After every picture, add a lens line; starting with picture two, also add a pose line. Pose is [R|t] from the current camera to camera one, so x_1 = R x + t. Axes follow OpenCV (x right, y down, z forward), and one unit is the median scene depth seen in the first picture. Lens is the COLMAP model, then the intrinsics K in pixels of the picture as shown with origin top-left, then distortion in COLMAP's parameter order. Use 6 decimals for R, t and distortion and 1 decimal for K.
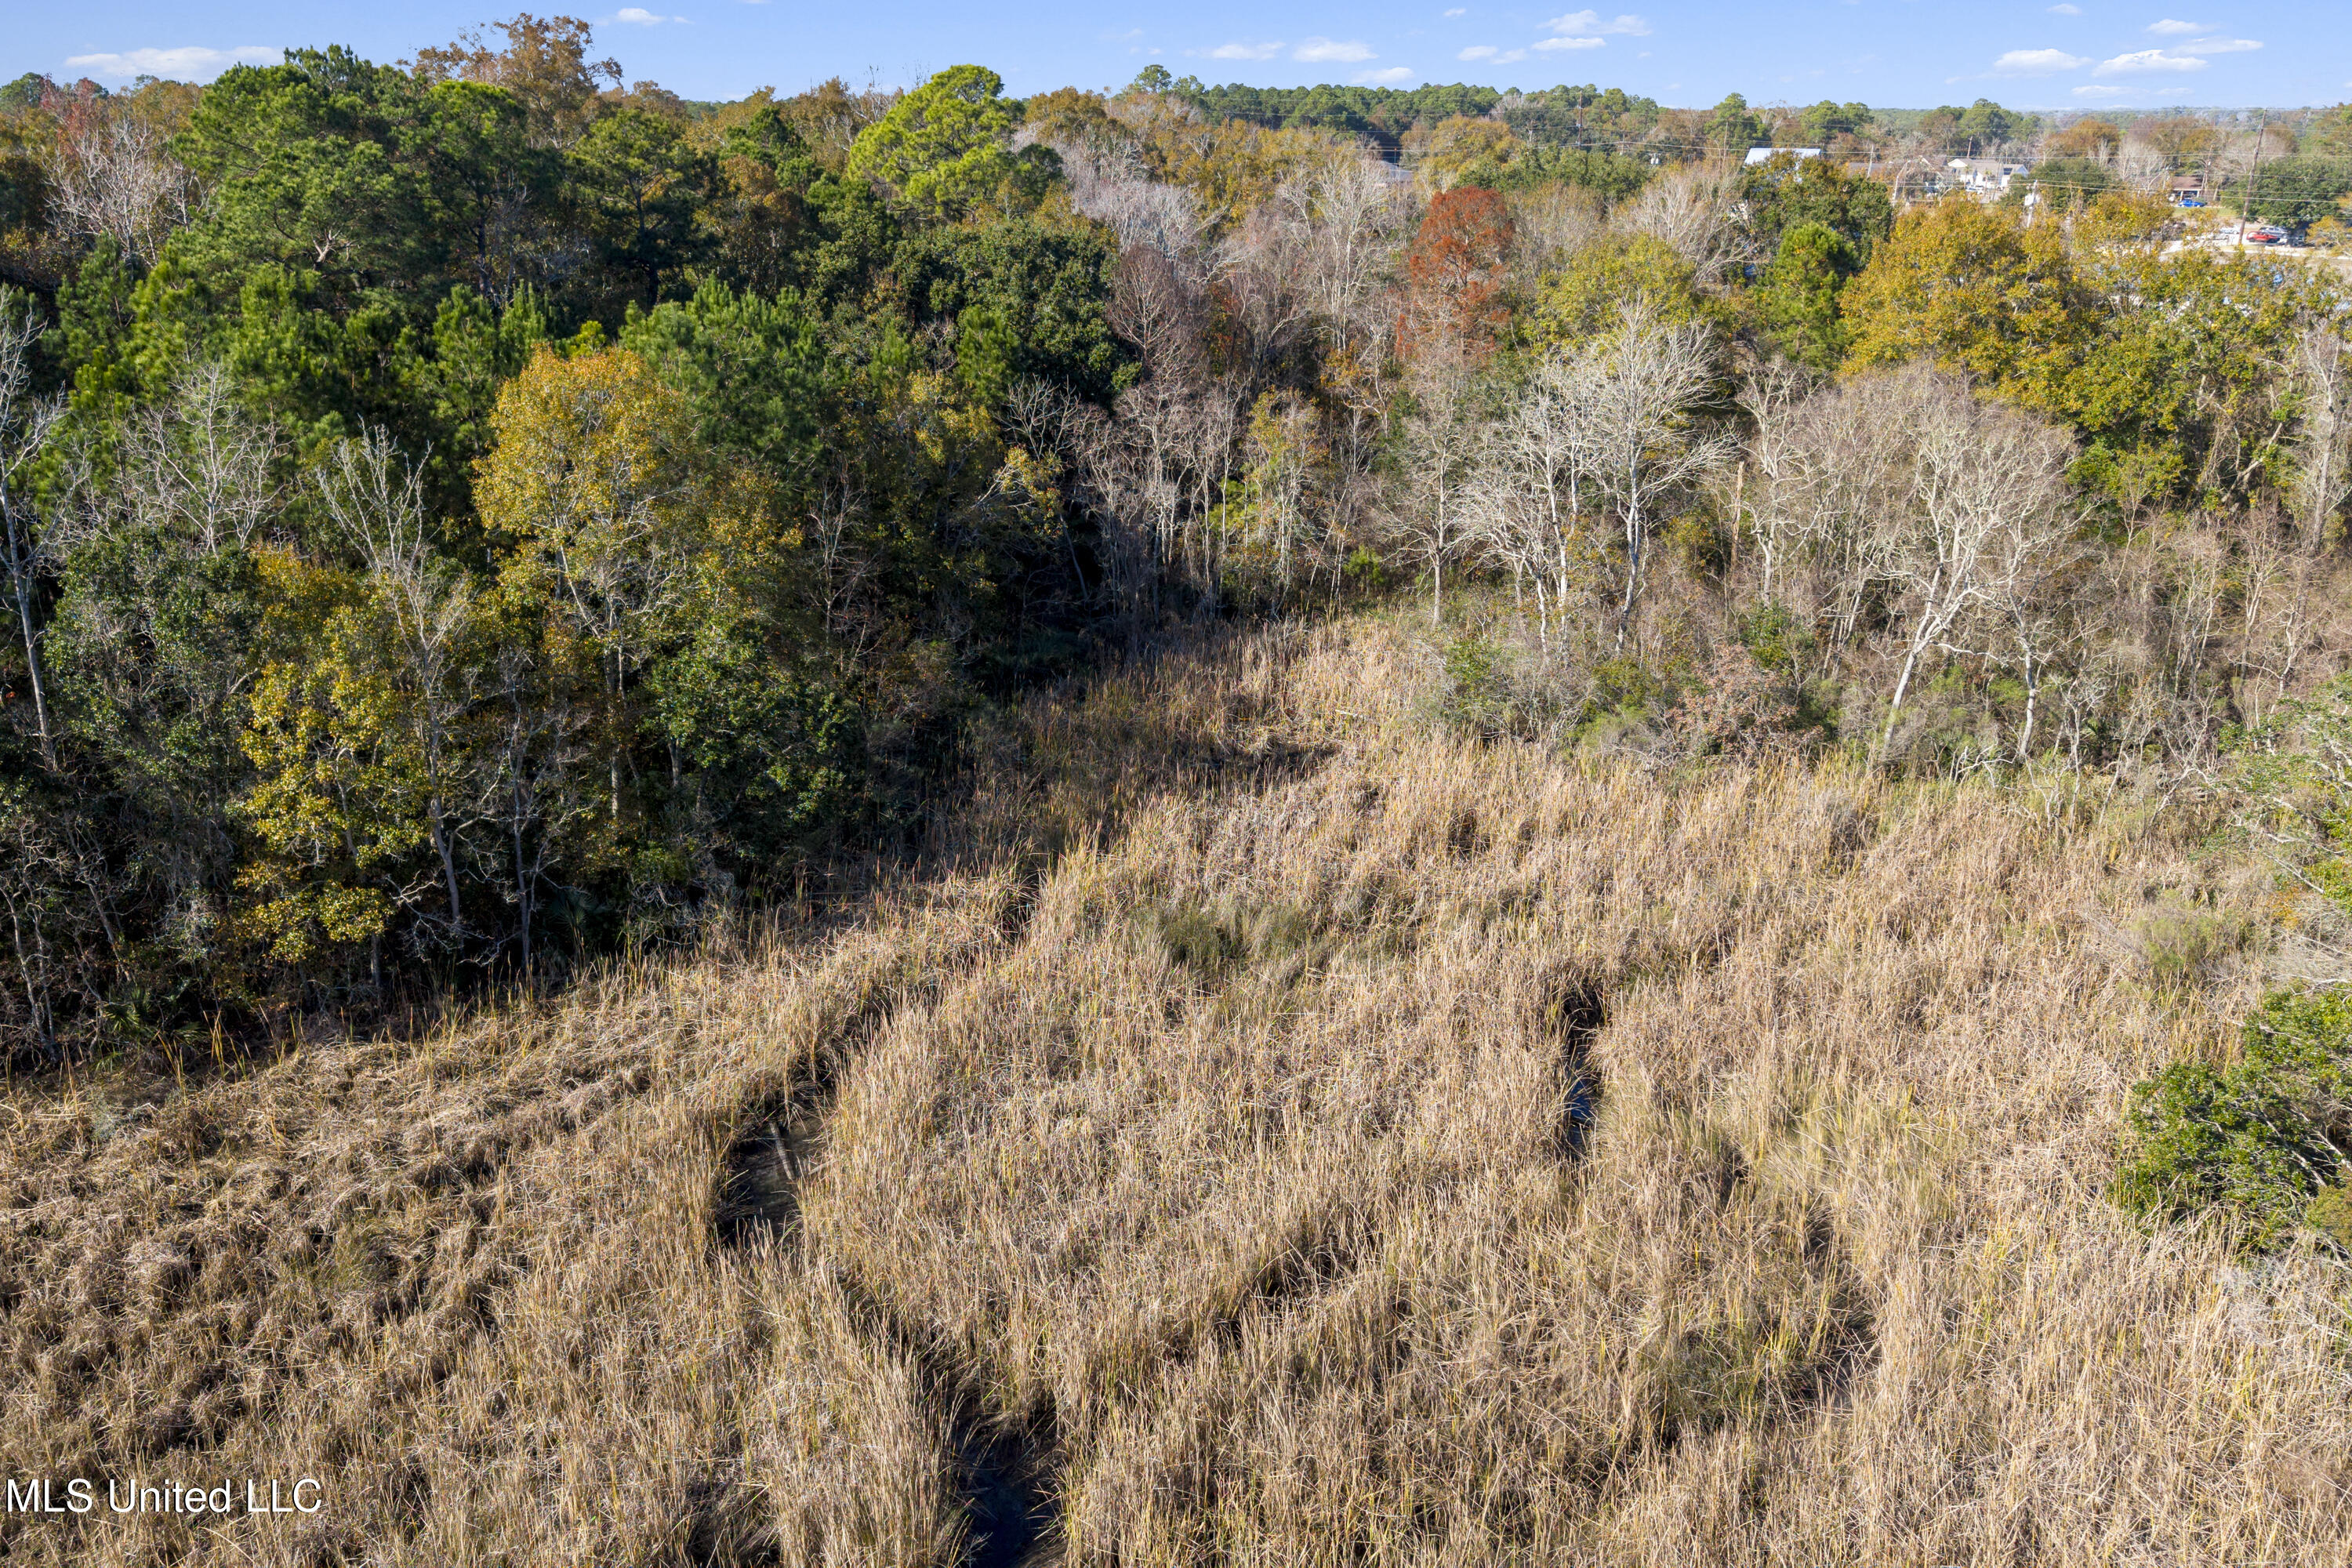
lens RADIAL K [[1862.6, 0, 1186.8], [0, 1862.6, 789.6], [0, 0, 1]] dist [0.057718, -0.084328]
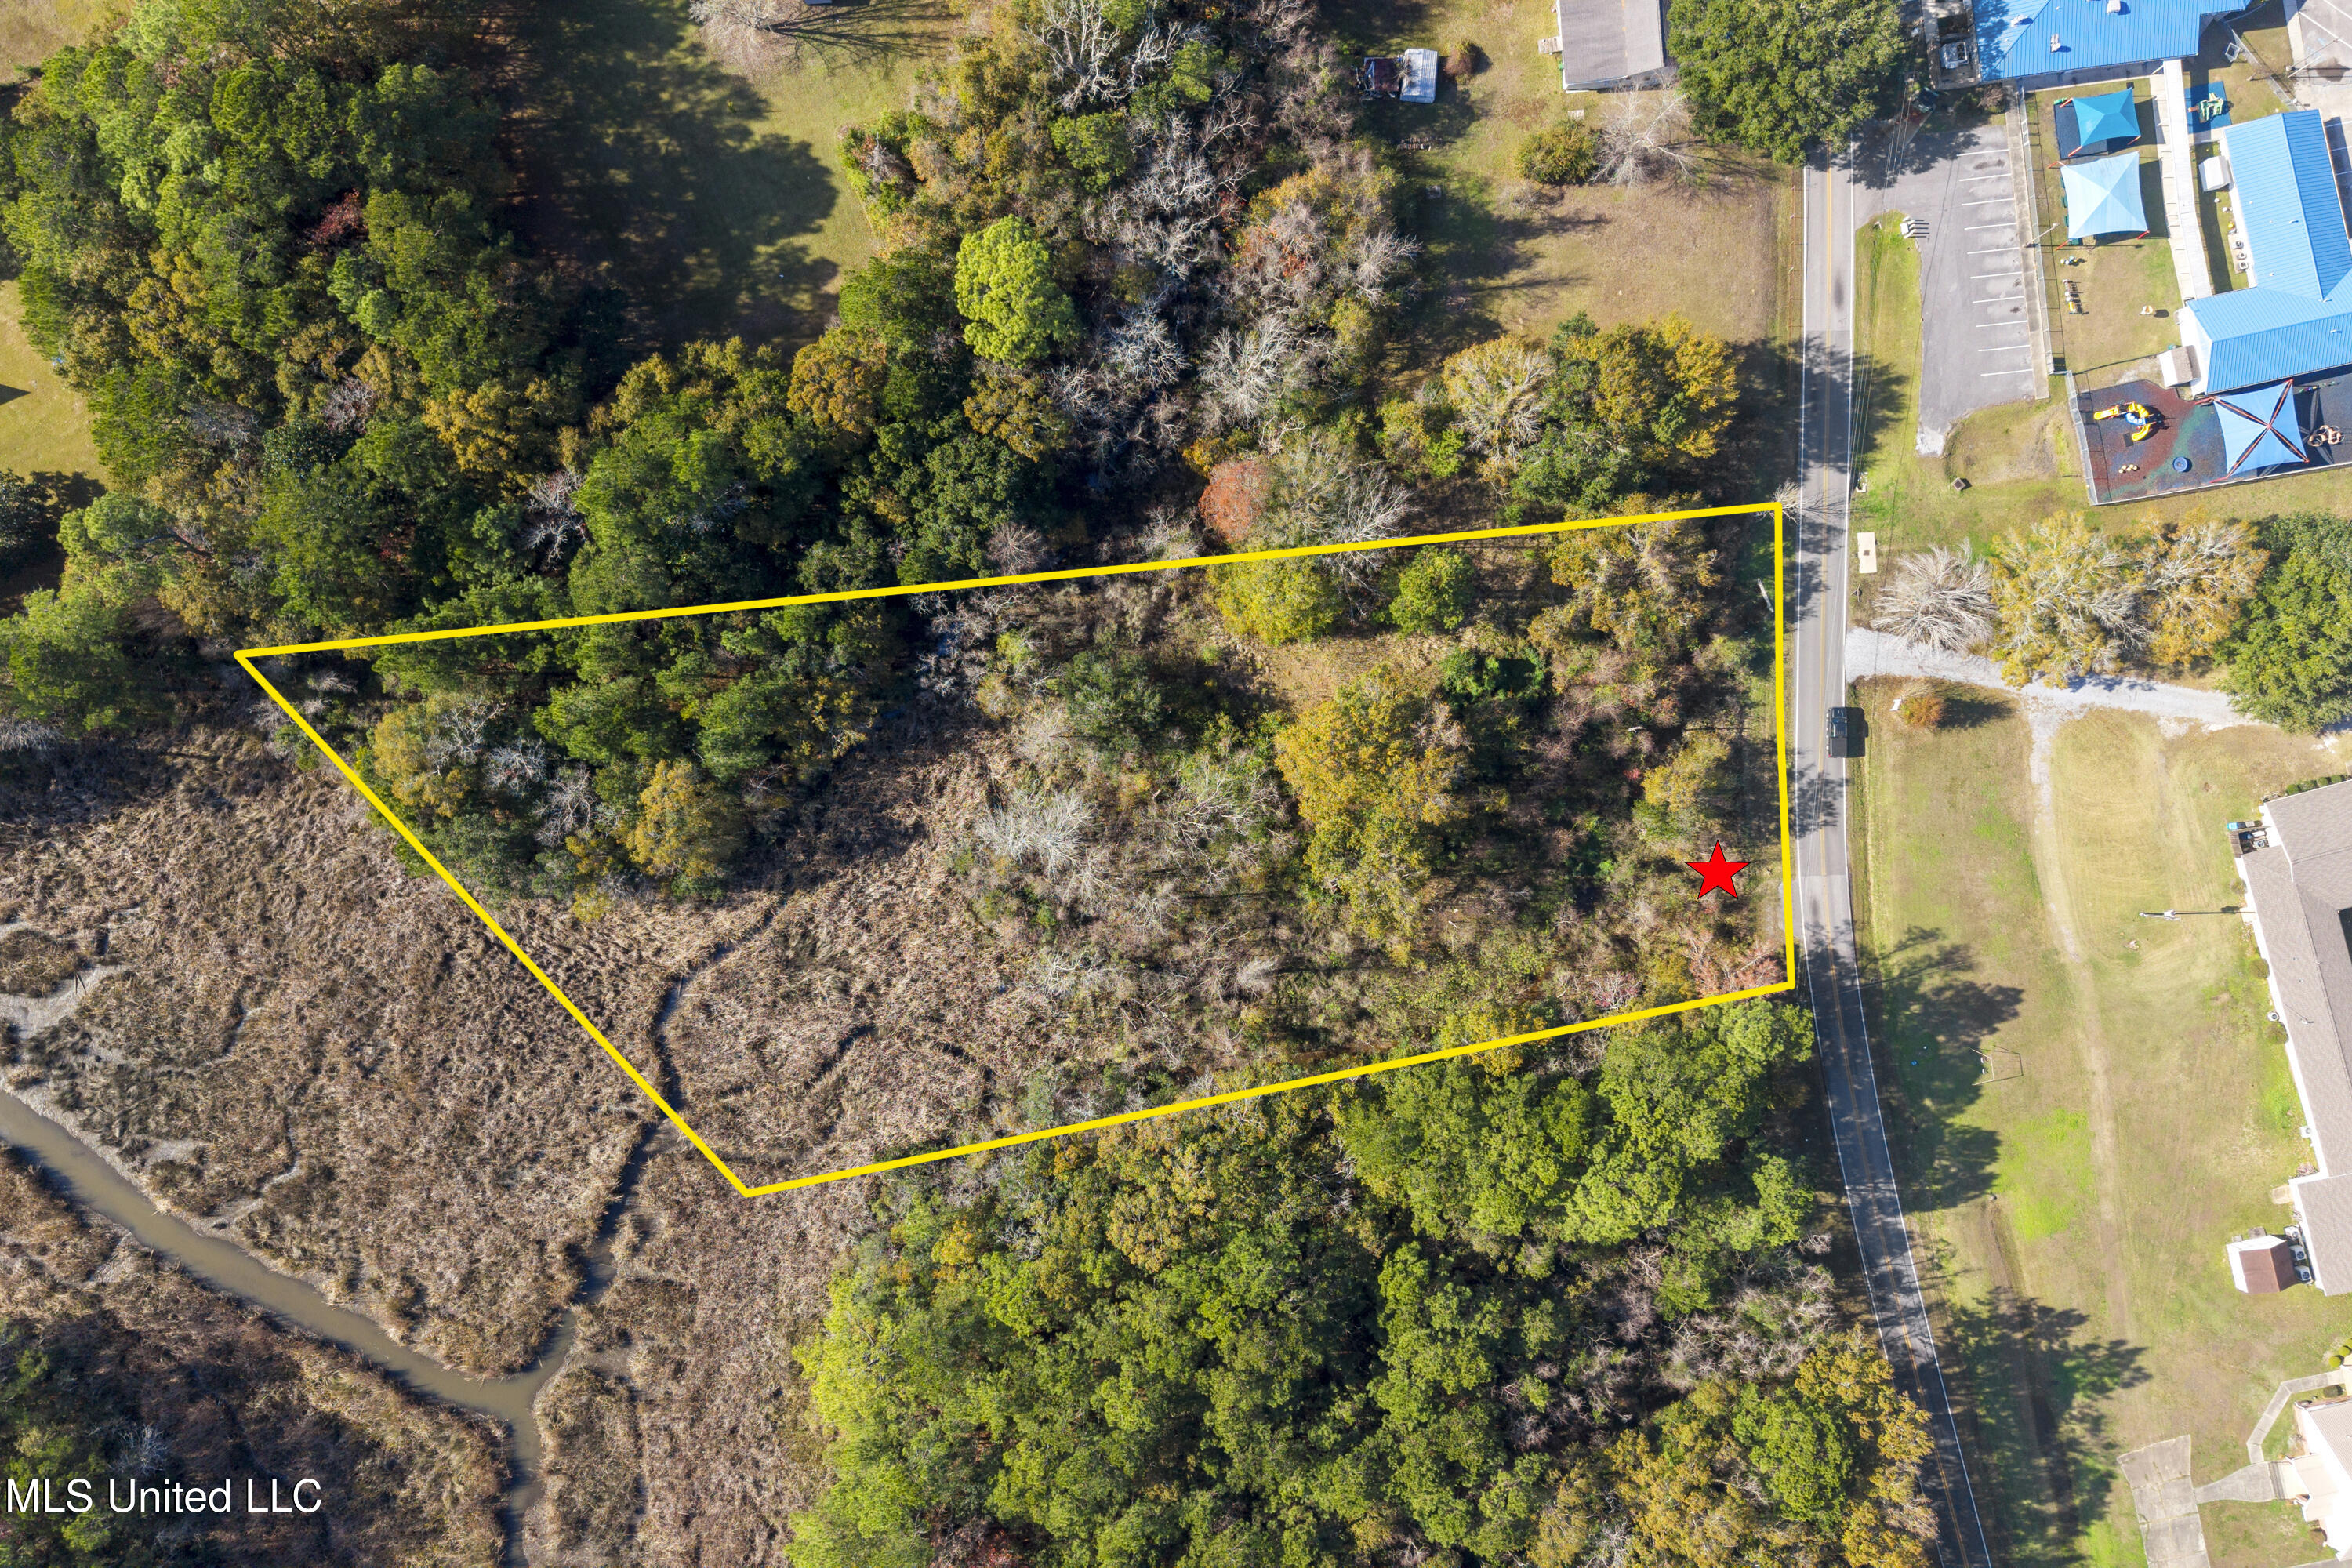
lens RADIAL K [[1862.6, 0, 1195.6], [0, 1862.6, 780.3], [0, 0, 1]] dist [0.057718, -0.084328]
pose [[0.853491, 0.520881, 0.015343, 0.551021], [-0.190540, 0.284535, 0.939539, -4.607489], [0.485023, -0.804812, 0.342097, 0.418528]]
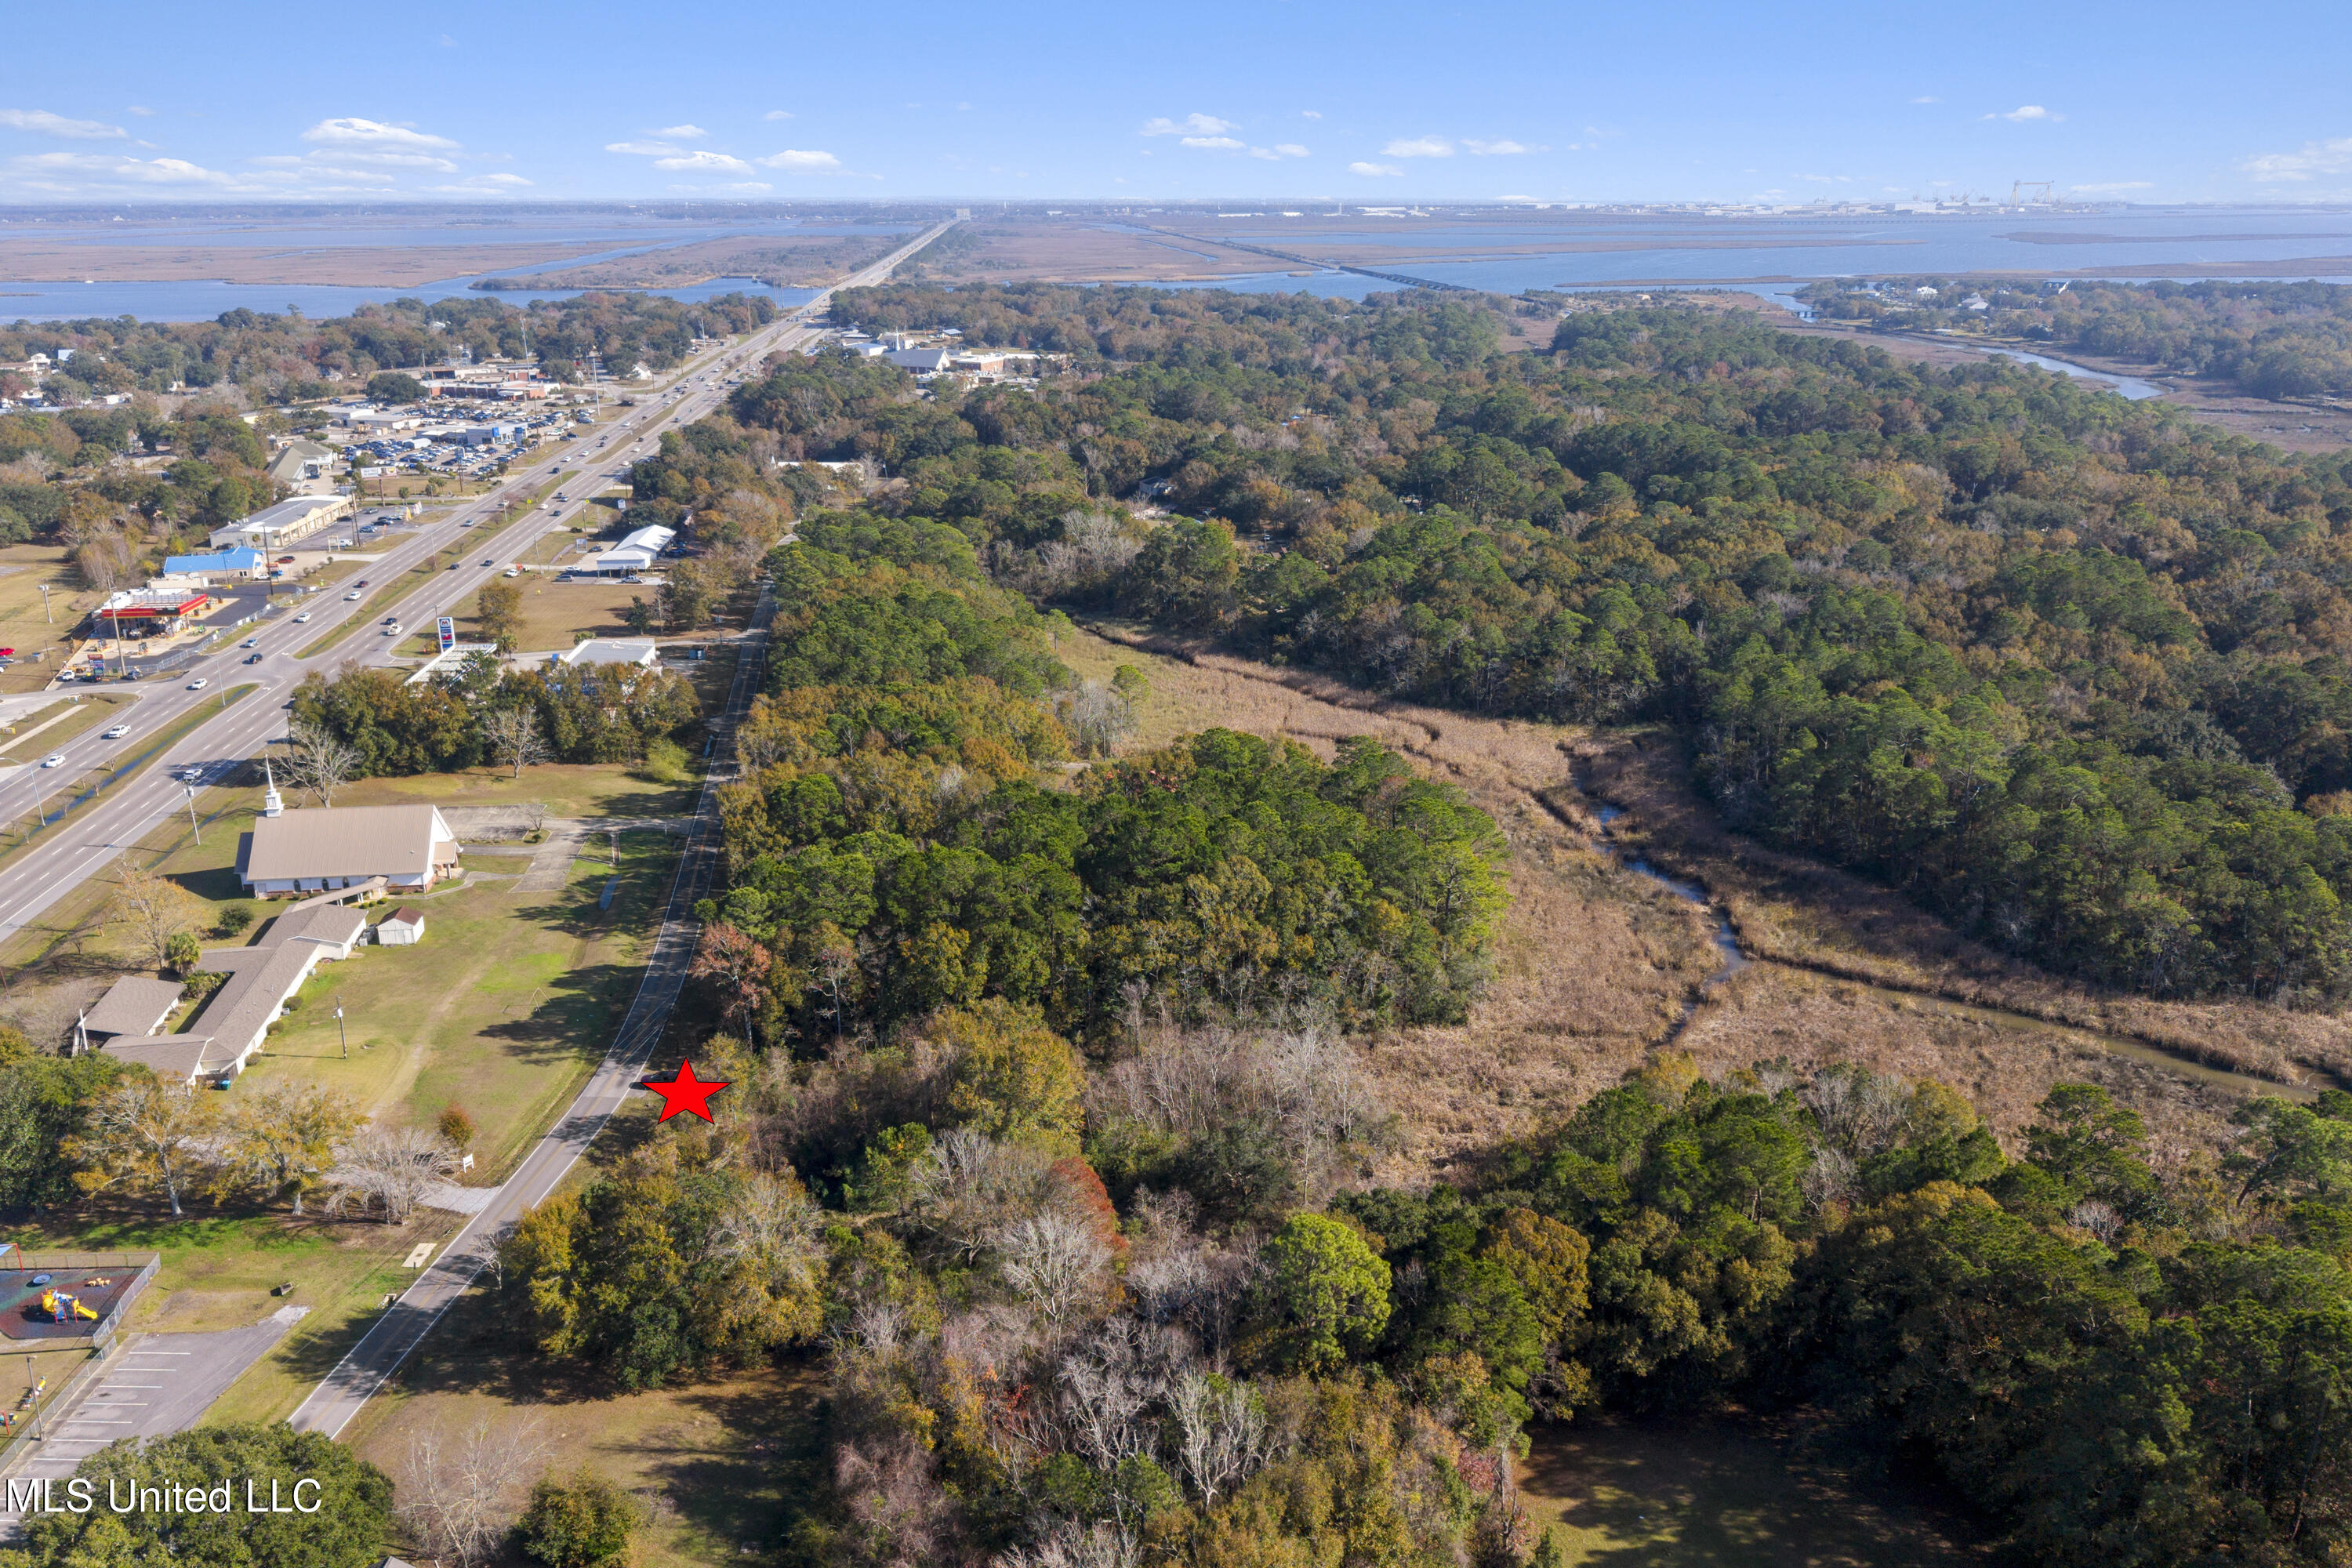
lens RADIAL K [[1862.6, 0, 1179.7], [0, 1862.6, 806.1], [0, 0, 1]] dist [0.057718, -0.084328]
pose [[-0.792318, -0.199264, 0.576650, -1.958585], [0.206443, 0.801846, 0.560735, -3.596890], [-0.574119, 0.563326, -0.594181, 4.288639]]
